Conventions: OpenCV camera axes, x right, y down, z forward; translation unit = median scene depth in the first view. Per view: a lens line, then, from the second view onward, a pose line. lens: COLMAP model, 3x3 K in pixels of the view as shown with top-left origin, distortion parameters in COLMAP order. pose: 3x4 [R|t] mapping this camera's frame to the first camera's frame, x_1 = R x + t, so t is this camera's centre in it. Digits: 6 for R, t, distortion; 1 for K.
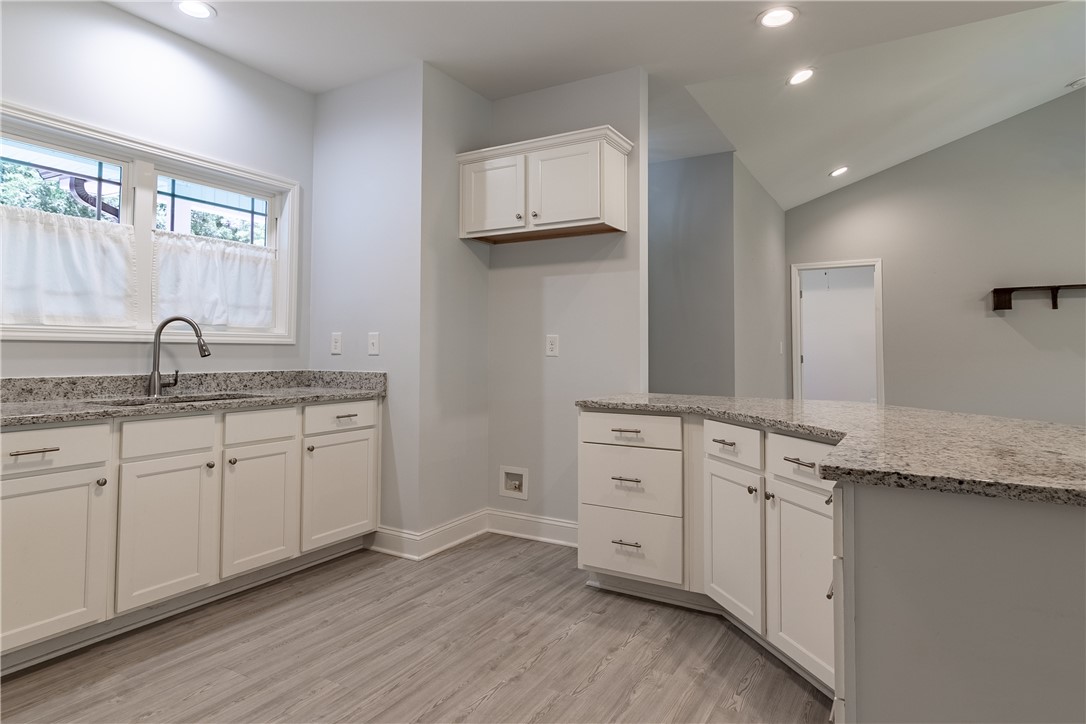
lens RADIAL K [[625.5, 0, 542.2], [0, 625.5, 328.5], [0, 0, 1]] dist [0.002397, 0.002359]
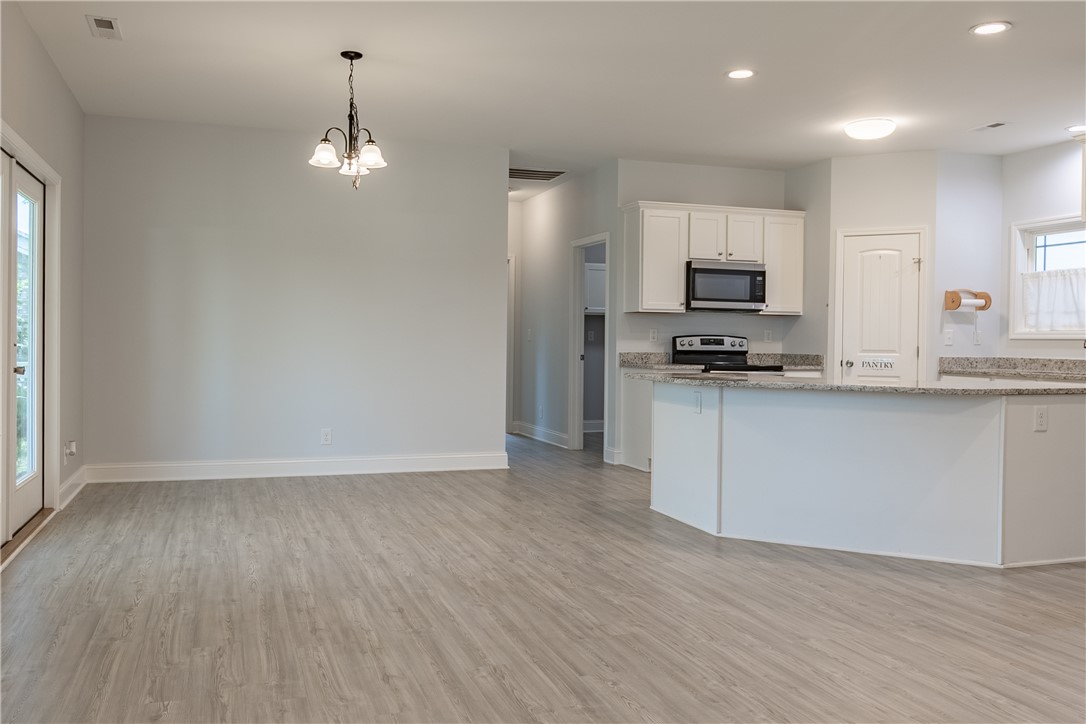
lens RADIAL K [[875.6, 0, 543.0], [0, 875.6, 362.0], [0, 0, 1]] dist [0.002460, 0.002438]
pose [[-0.637204, 0.008399, -0.770650, 1.849942], [0.015944, 0.999870, -0.002285, 0.058011], [0.770530, -0.013743, -0.637255, 1.250048]]
